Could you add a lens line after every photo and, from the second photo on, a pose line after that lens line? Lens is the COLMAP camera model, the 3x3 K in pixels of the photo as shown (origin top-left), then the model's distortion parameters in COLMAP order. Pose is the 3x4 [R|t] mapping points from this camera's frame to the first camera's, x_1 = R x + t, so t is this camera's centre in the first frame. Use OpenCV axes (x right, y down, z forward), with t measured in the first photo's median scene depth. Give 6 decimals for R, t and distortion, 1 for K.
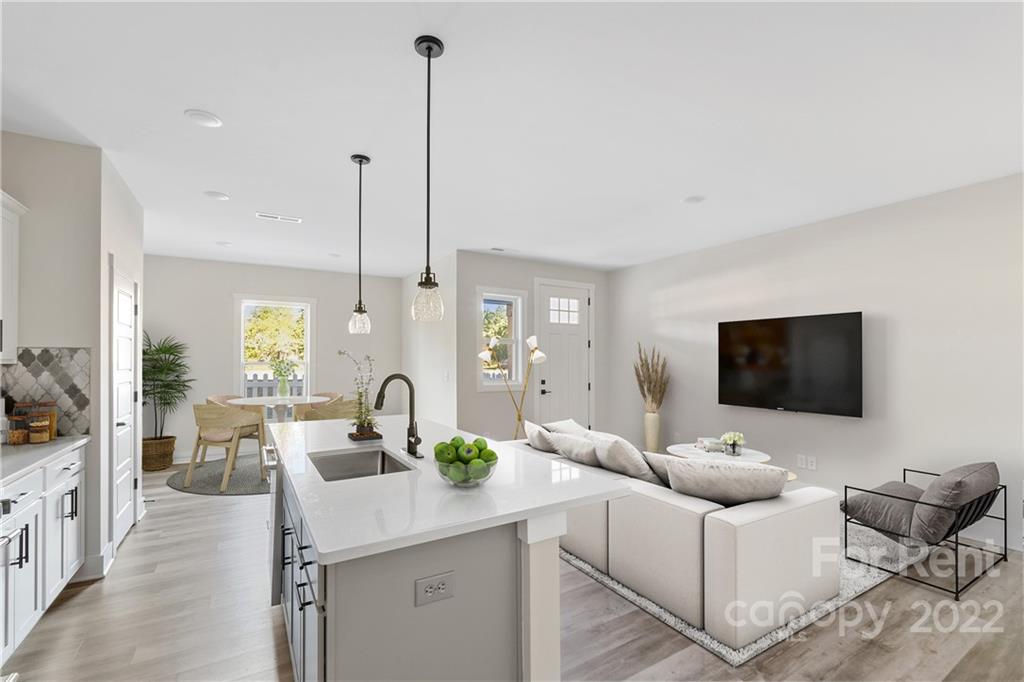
lens RADIAL K [[449.8, 0, 515.4], [0, 449.8, 357.5], [0, 0, 1]] dist [-0.001699, 0.000154]
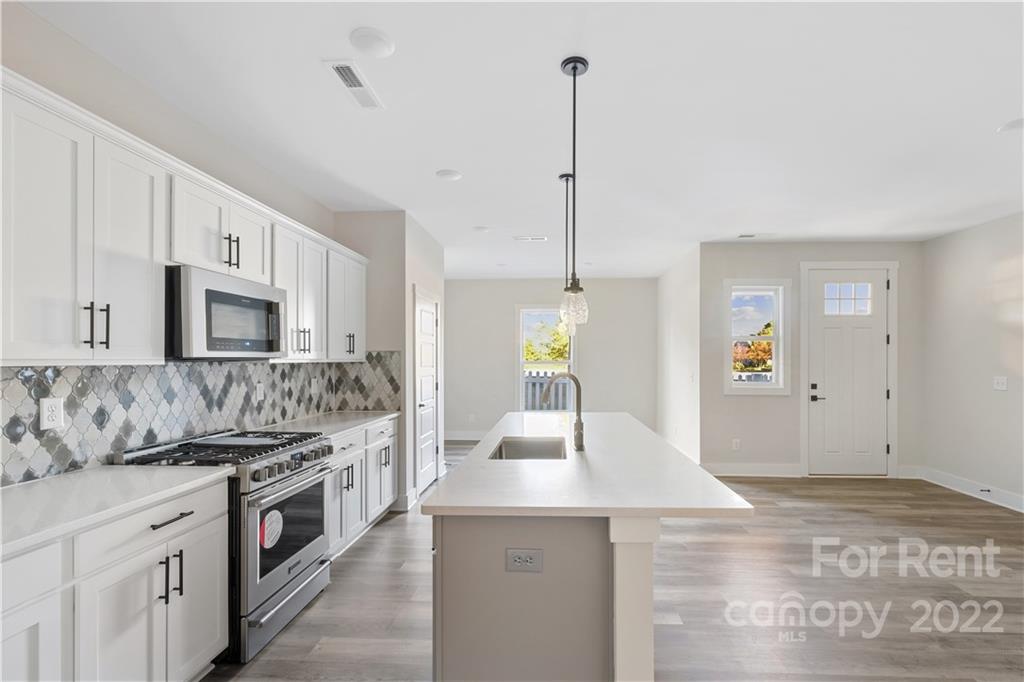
lens RADIAL K [[453.4, 0, 536.5], [0, 453.4, 363.2], [0, 0, 1]] dist [-0.003075, -0.000082]
pose [[0.830963, 0.005906, -0.556297, 0.228737], [0.001604, 0.999914, 0.013010, -0.000490], [0.556326, -0.011703, 0.830882, 0.032860]]
